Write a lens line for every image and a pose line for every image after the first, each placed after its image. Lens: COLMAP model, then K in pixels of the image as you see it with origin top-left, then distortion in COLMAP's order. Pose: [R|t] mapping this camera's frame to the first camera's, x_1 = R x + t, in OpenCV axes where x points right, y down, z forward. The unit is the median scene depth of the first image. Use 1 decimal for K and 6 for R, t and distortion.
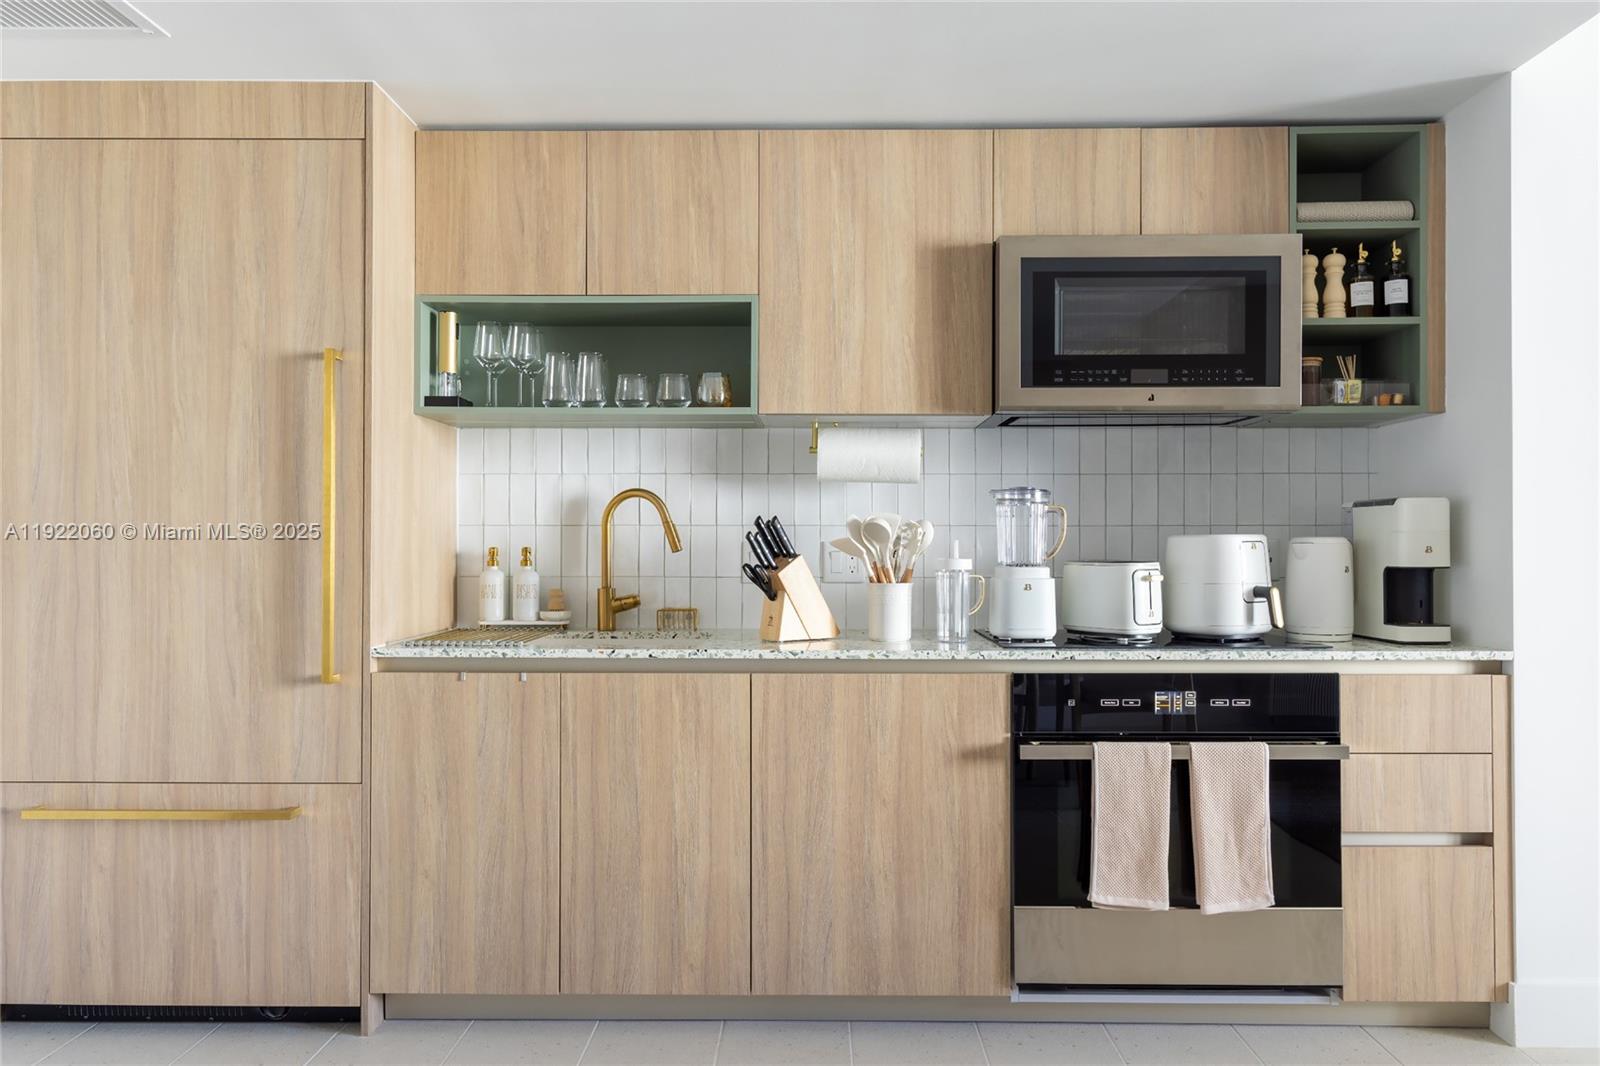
lens RADIAL K [[1089.4, 0, 795.3], [0, 1089.4, 529.1], [0, 0, 1]] dist [0.007194, 0.004214]
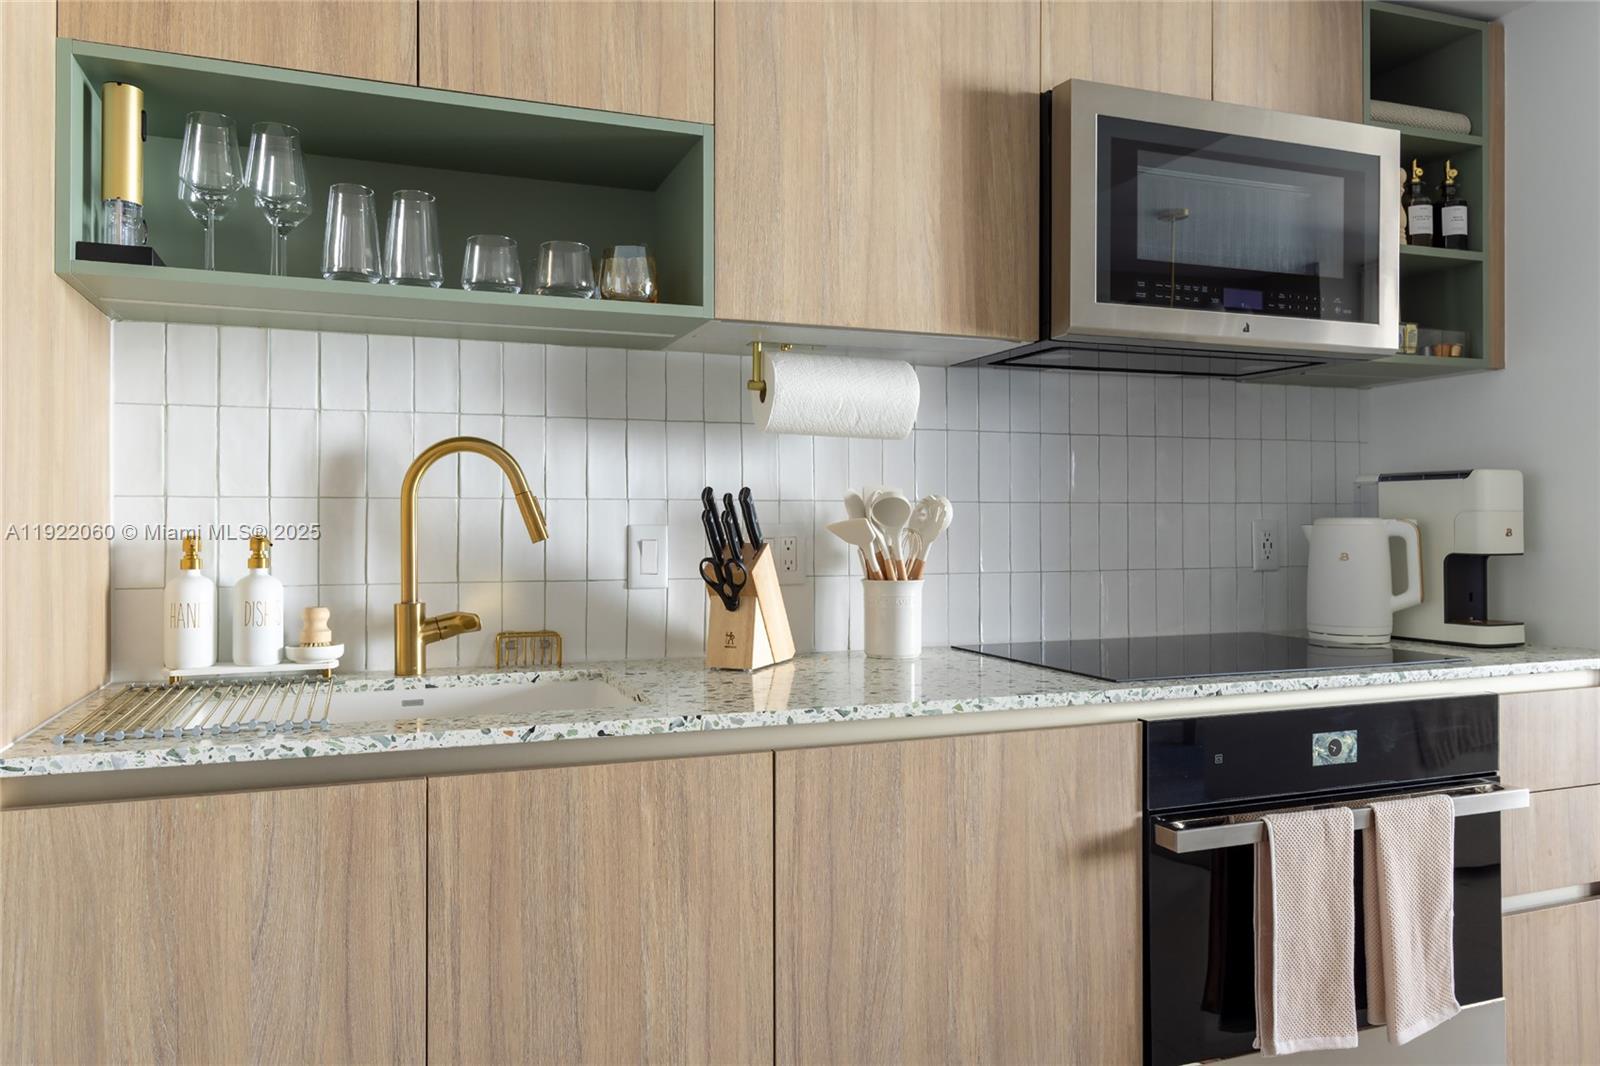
lens RADIAL K [[1089.4, 0, 784.6], [0, 1089.4, 517.9], [0, 0, 1]] dist [0.007194, 0.004214]
pose [[0.930905, 0.000014, 0.365262, -0.228469], [-0.002639, 0.999974, 0.006689, 0.003508], [-0.365252, -0.007191, 0.930881, 0.419749]]
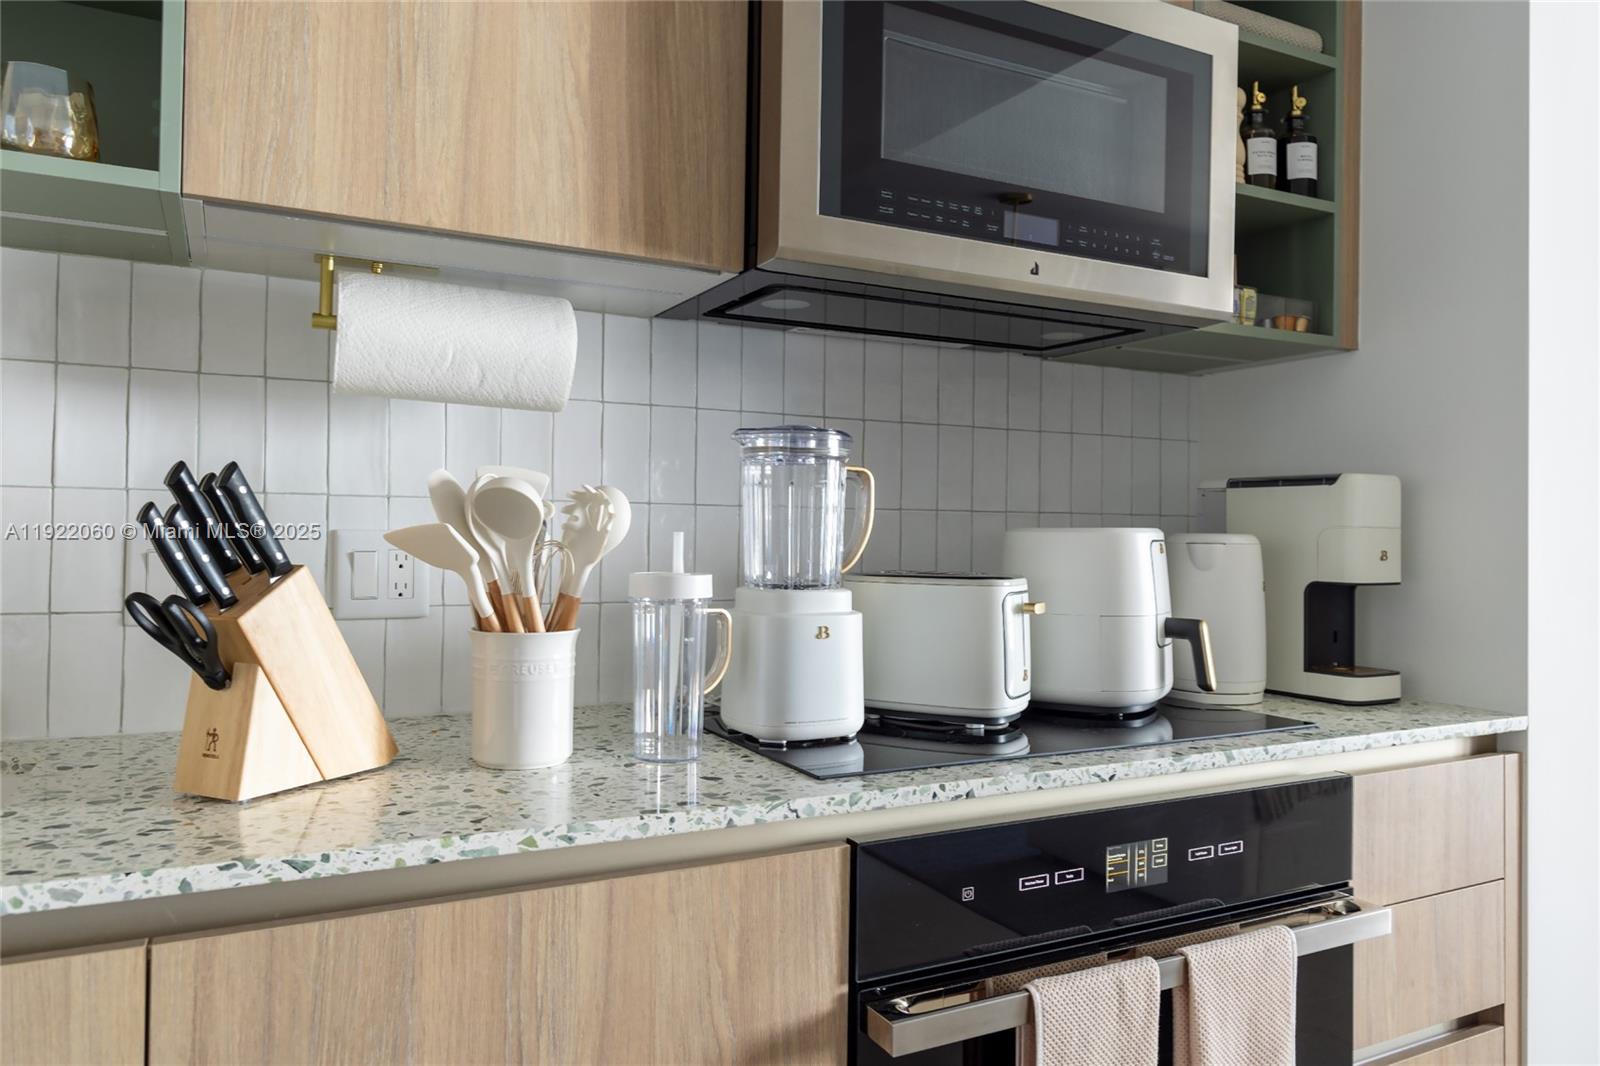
lens RADIAL K [[1089.4, 0, 797.2], [0, 1089.4, 519.9], [0, 0, 1]] dist [0.007194, 0.004214]
pose [[0.876935, 0.016563, 0.480324, -0.027805], [-0.018749, 0.999824, -0.000247, 0.004010], [-0.480244, -0.008789, 0.877091, 0.577929]]
